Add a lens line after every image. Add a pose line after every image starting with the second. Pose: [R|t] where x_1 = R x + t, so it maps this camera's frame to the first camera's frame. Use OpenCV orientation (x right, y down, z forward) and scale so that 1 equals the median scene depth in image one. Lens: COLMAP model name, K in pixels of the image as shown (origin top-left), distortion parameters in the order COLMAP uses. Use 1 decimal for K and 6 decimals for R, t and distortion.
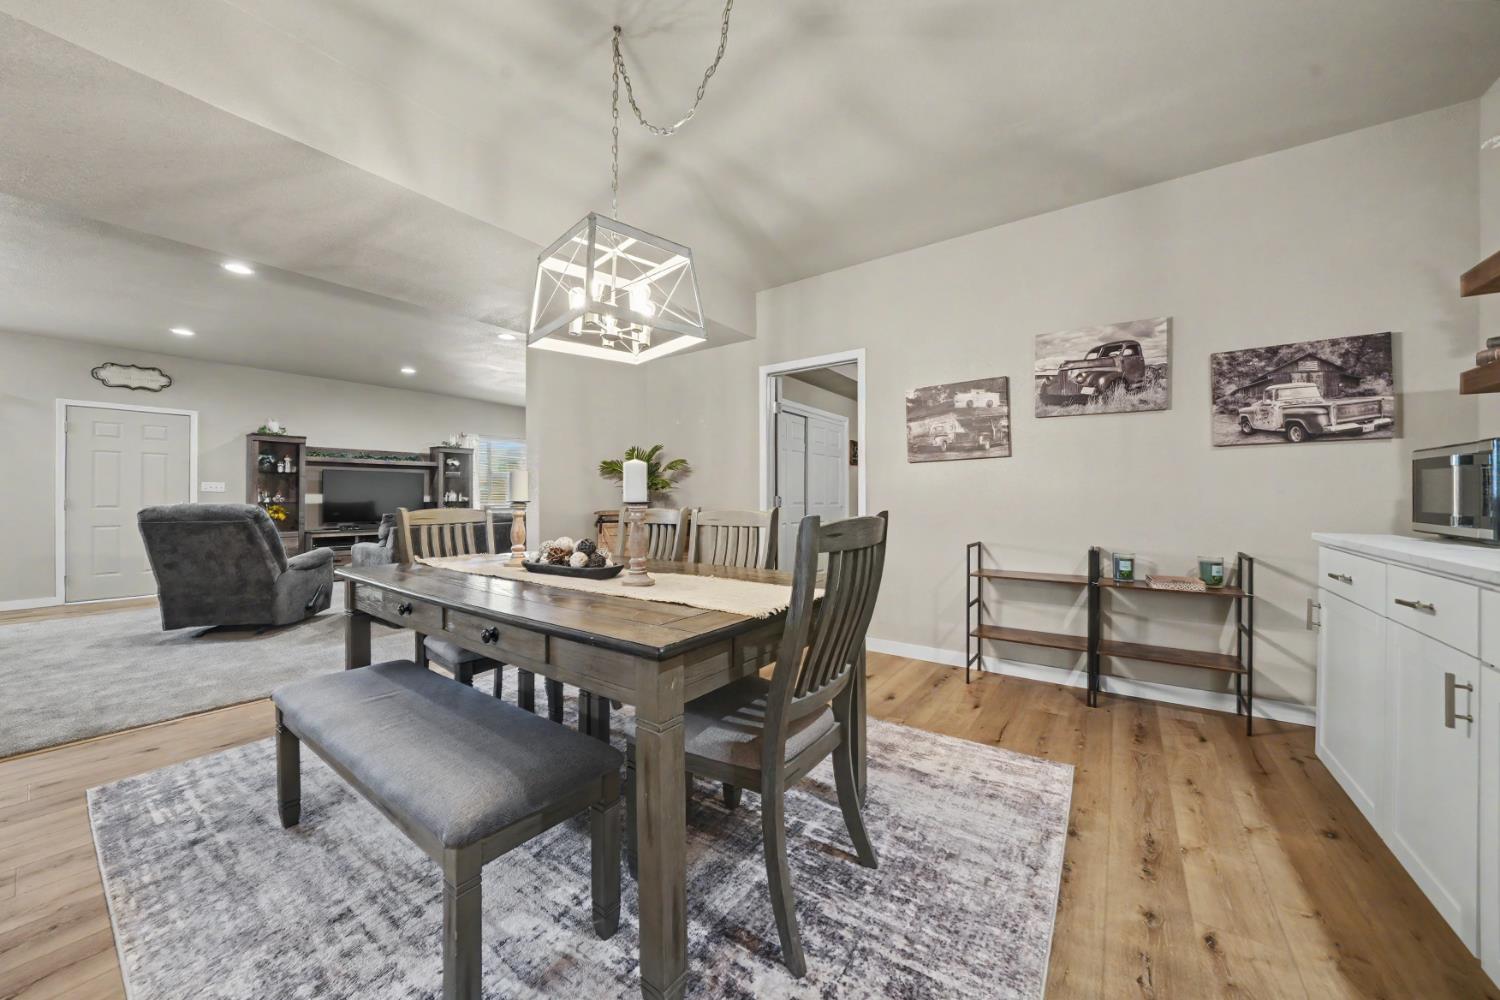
lens RADIAL K [[540.2, 0, 759.6], [0, 540.2, 497.0], [0, 0, 1]] dist [-0.000490, -0.000067]
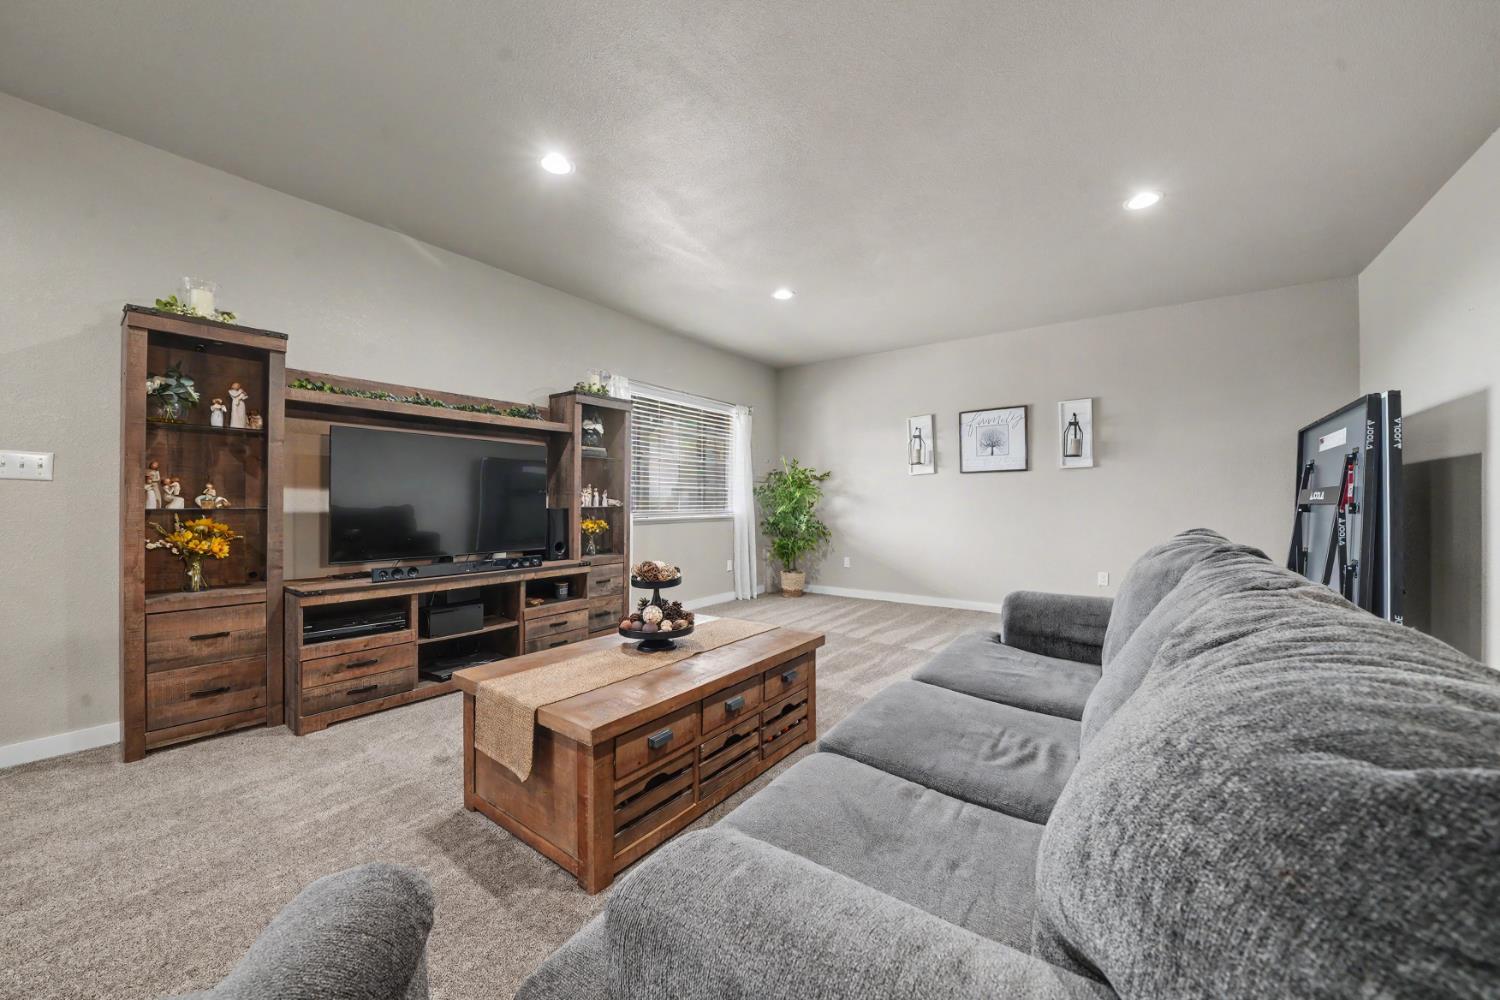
lens RADIAL K [[540.2, 0, 741.7], [0, 540.2, 504.0], [0, 0, 1]] dist [-0.000490, -0.000067]
pose [[0.999985, 0.005126, 0.002084, -0.507284], [-0.005129, 0.999986, 0.001115, 0.003765], [-0.002078, -0.001126, 0.999997, 0.604334]]
